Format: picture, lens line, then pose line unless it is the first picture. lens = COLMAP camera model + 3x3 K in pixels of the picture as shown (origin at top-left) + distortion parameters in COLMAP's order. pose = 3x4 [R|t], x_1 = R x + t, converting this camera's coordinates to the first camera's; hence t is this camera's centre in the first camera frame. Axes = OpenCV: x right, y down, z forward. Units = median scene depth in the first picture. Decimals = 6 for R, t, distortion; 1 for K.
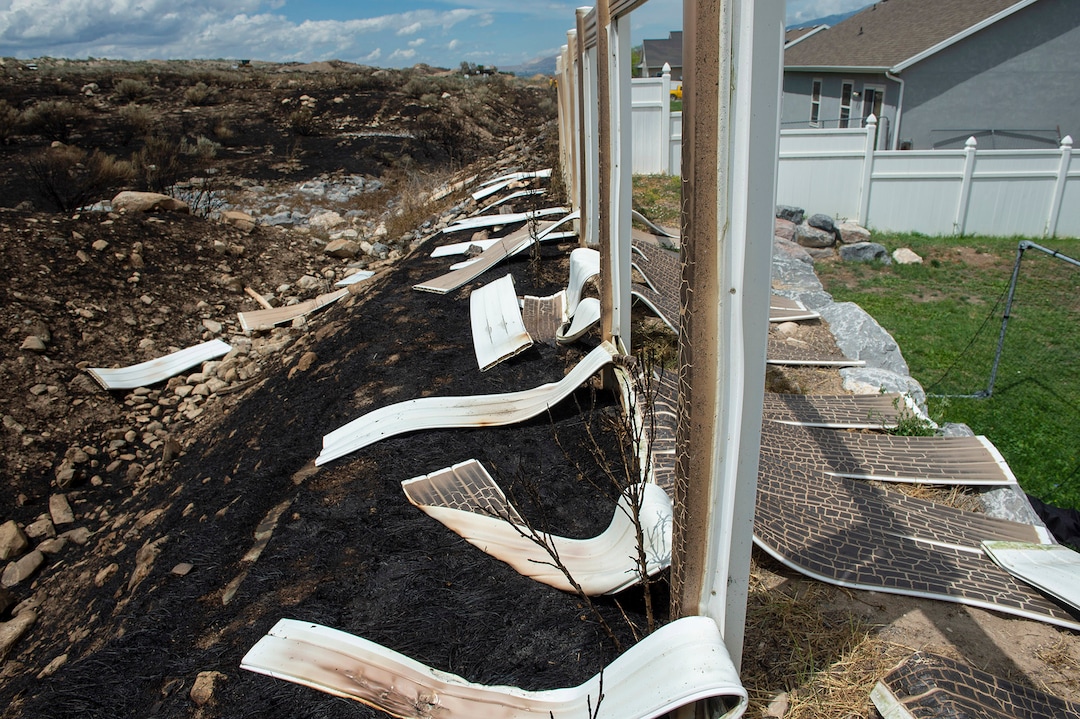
lens RADIAL K [[748.4, 0, 540.0], [0, 748.4, 359.5], [0, 0, 1]] dist [-0.022236, -0.029696]
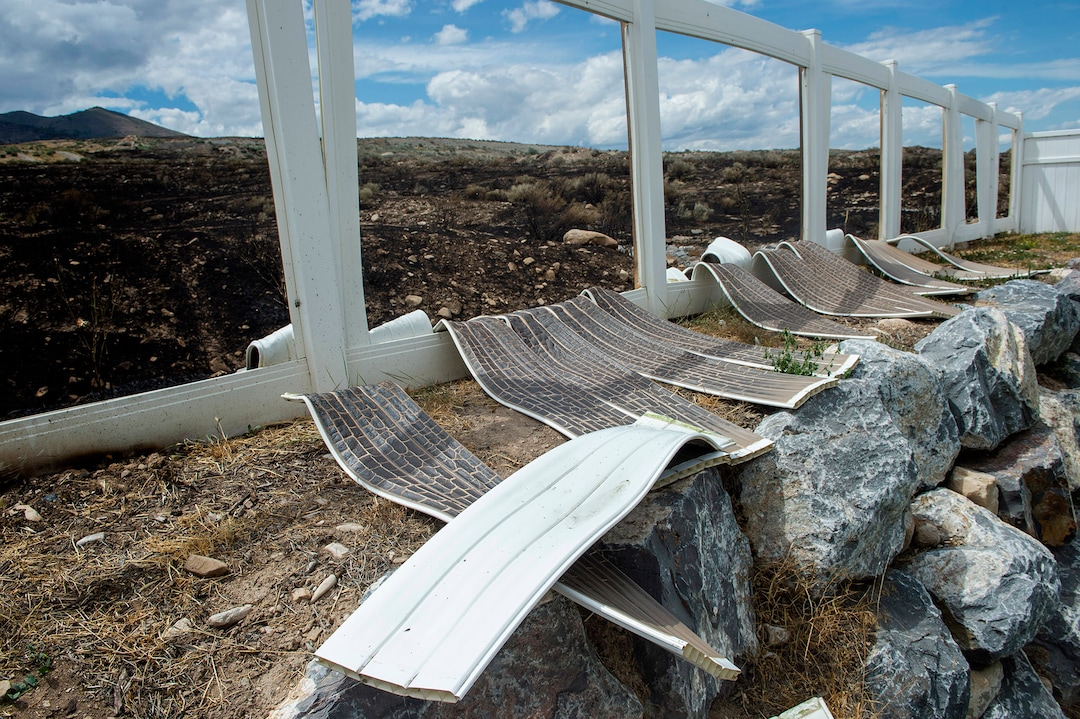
lens RADIAL K [[748.4, 0, 540.0], [0, 748.4, 359.5], [0, 0, 1]] dist [-0.022236, -0.029696]
pose [[0.754319, 0.131506, -0.643202, 0.133374], [-0.201479, 0.978825, -0.036159, 0.027272], [0.624827, 0.156868, 0.764842, 0.003720]]
